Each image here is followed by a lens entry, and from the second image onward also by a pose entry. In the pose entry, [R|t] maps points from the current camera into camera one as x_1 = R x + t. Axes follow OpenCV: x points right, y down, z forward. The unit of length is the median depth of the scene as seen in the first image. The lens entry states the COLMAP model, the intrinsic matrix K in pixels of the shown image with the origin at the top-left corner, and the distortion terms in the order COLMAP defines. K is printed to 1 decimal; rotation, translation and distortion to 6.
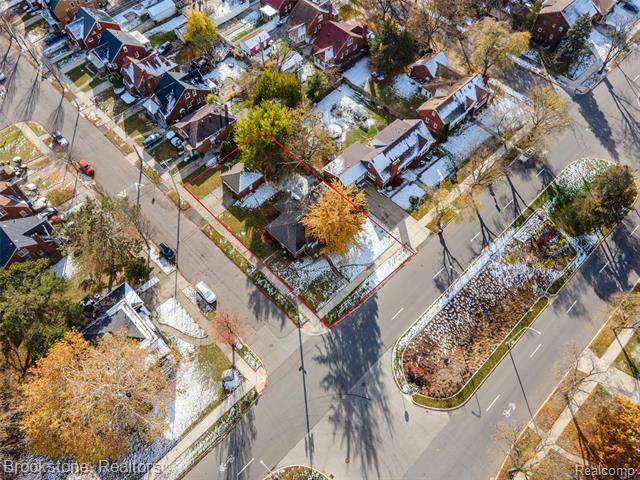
lens RADIAL K [[469.7, 0, 320.0], [0, 469.7, 240.0], [0, 0, 1]] dist [0.031474, 0.002343]
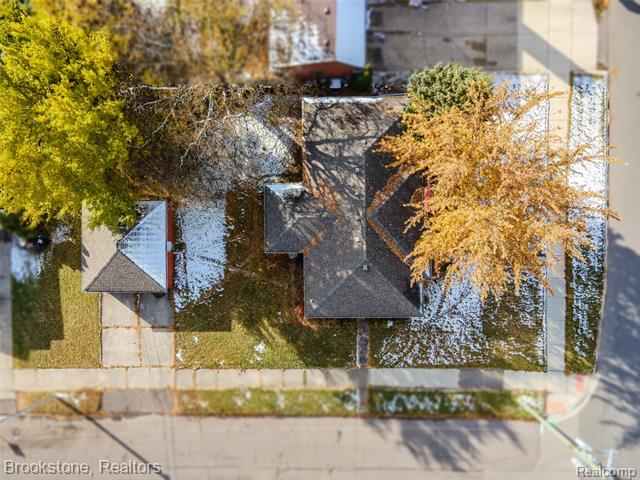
lens RADIAL K [[469.7, 0, 320.0], [0, 469.7, 240.0], [0, 0, 1]] dist [0.031474, 0.002343]
pose [[0.699400, -0.714671, -0.009212, -0.061629], [0.618277, 0.598500, 0.509442, -0.249198], [-0.358570, -0.362000, 0.860456, 0.695364]]
